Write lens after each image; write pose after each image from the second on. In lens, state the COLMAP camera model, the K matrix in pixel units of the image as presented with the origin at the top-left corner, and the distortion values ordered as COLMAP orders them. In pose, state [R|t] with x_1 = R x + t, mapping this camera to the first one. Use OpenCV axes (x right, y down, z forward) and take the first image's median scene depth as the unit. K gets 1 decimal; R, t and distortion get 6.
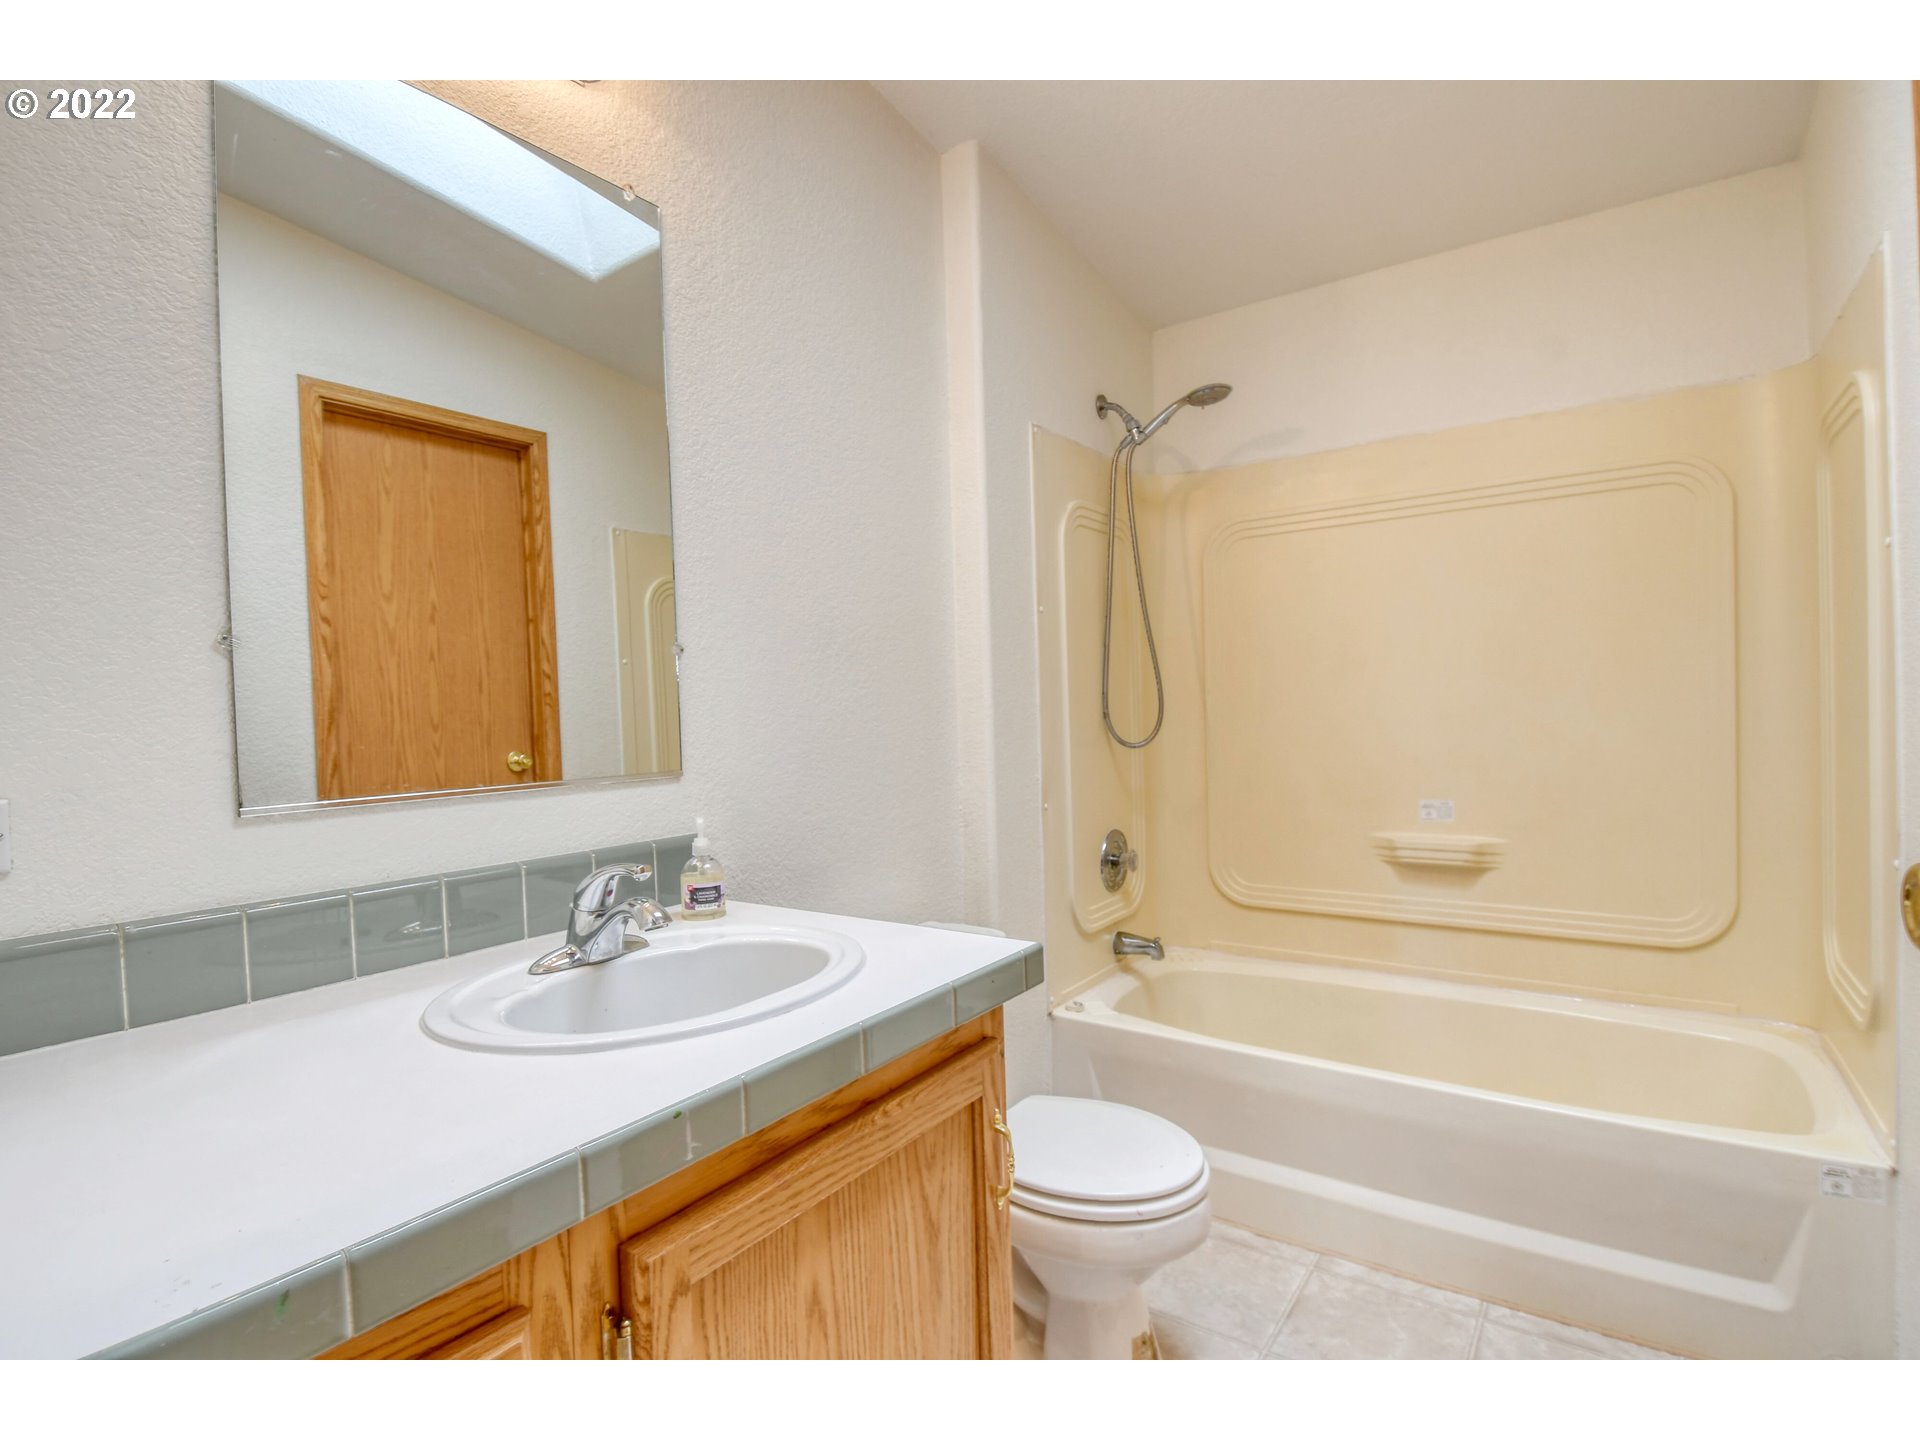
lens RADIAL K [[944.4, 0, 960.0], [0, 944.4, 720.0], [0, 0, 1]] dist [-0.024942, -0.000527]
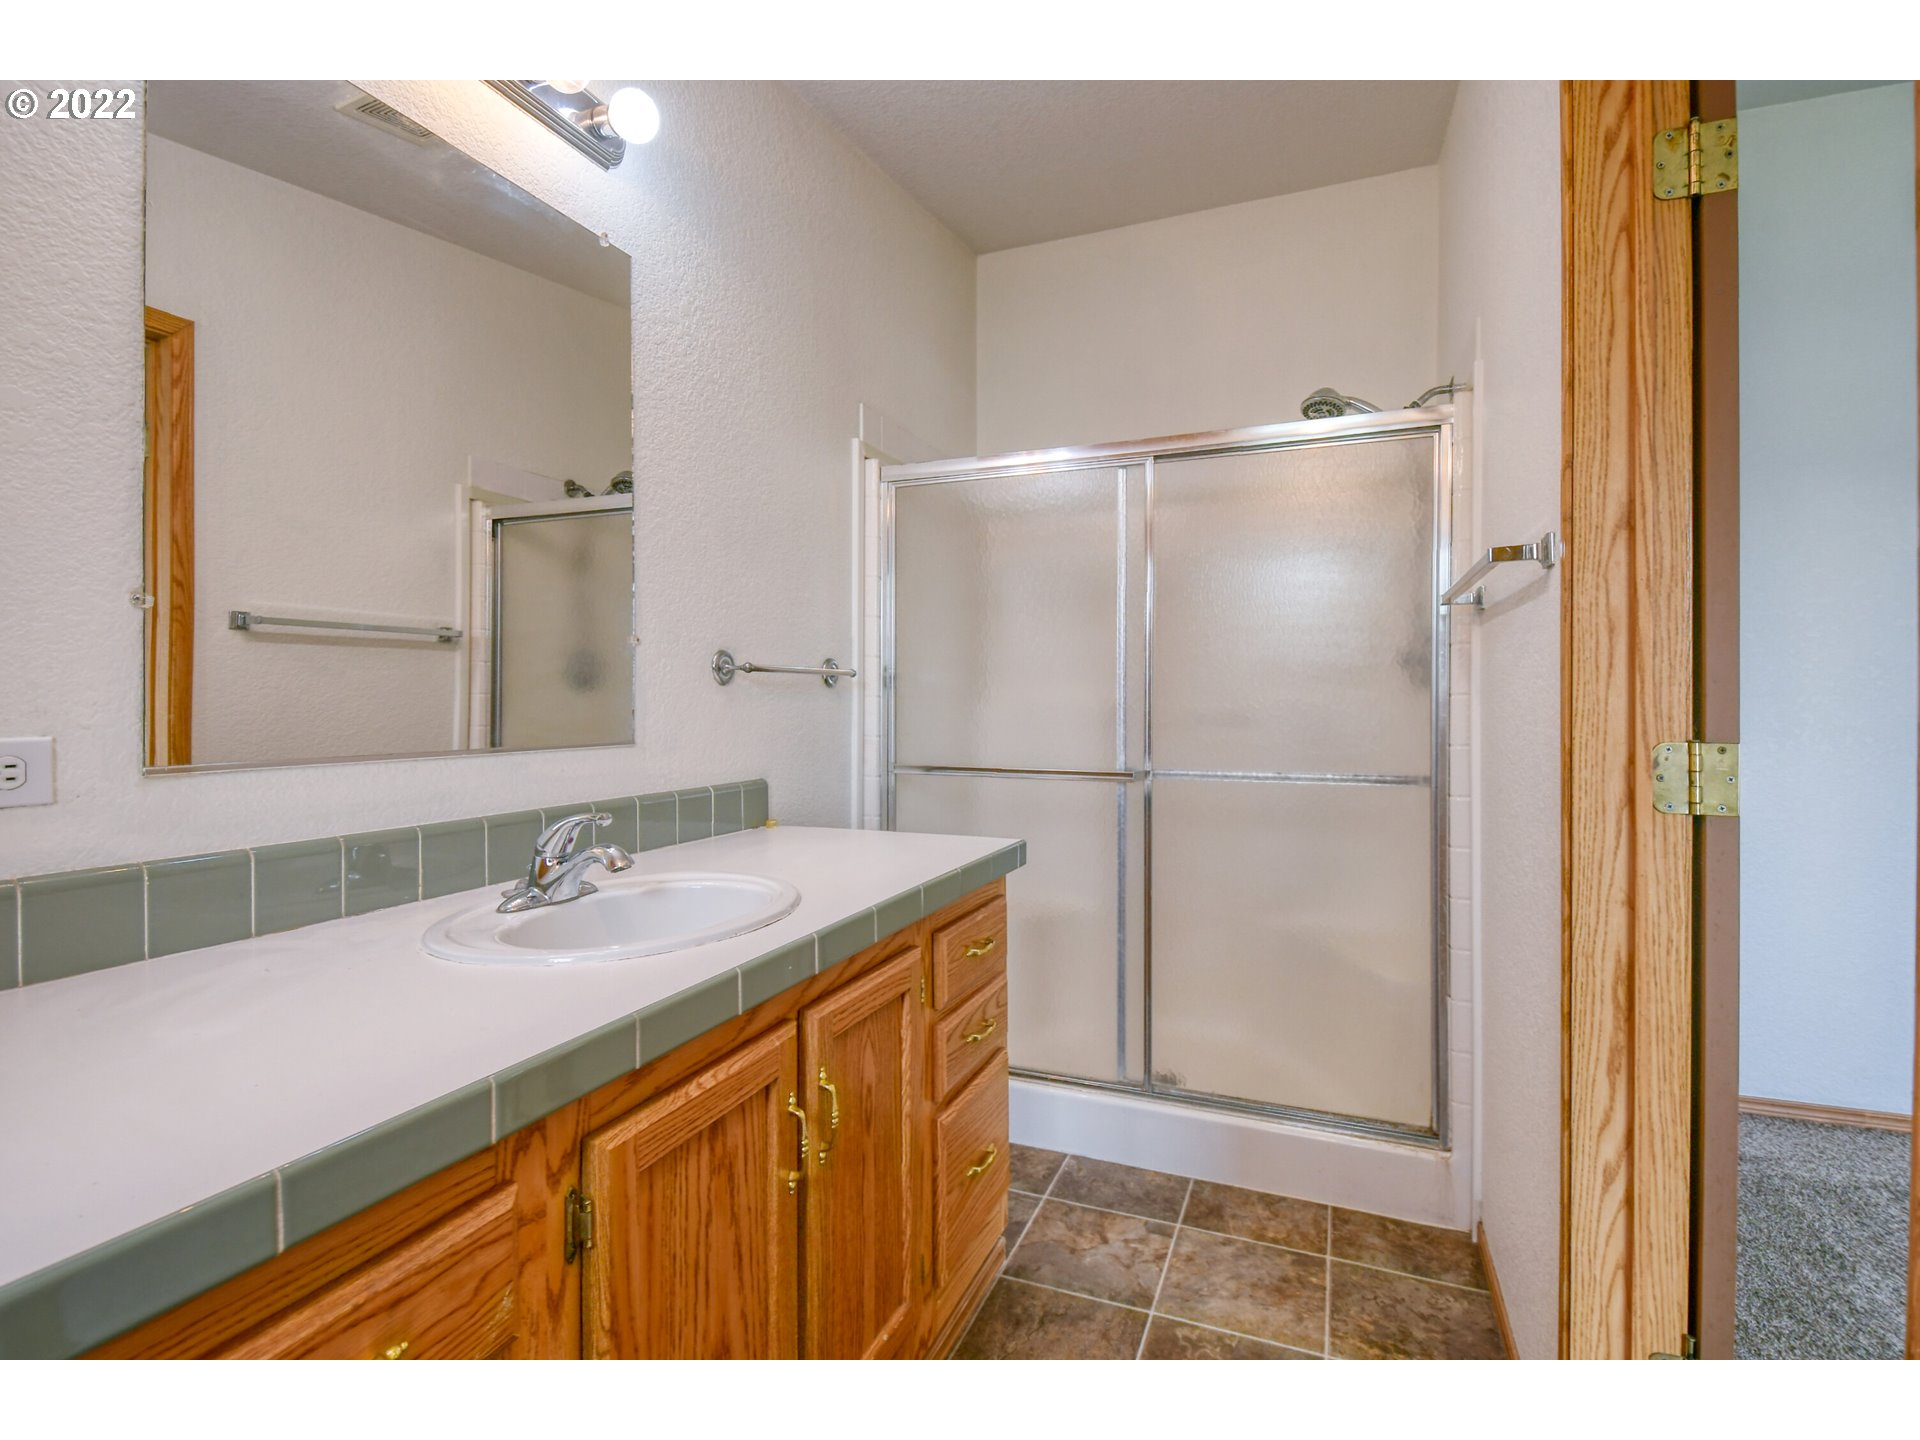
lens RADIAL K [[944.4, 0, 960.0], [0, 944.4, 720.0], [0, 0, 1]] dist [-0.024942, -0.000527]
pose [[0.974681, 0.028230, 0.221811, -0.162115], [-0.030709, 0.999498, 0.007735, 0.006258], [-0.221481, -0.014350, 0.975059, -0.240501]]
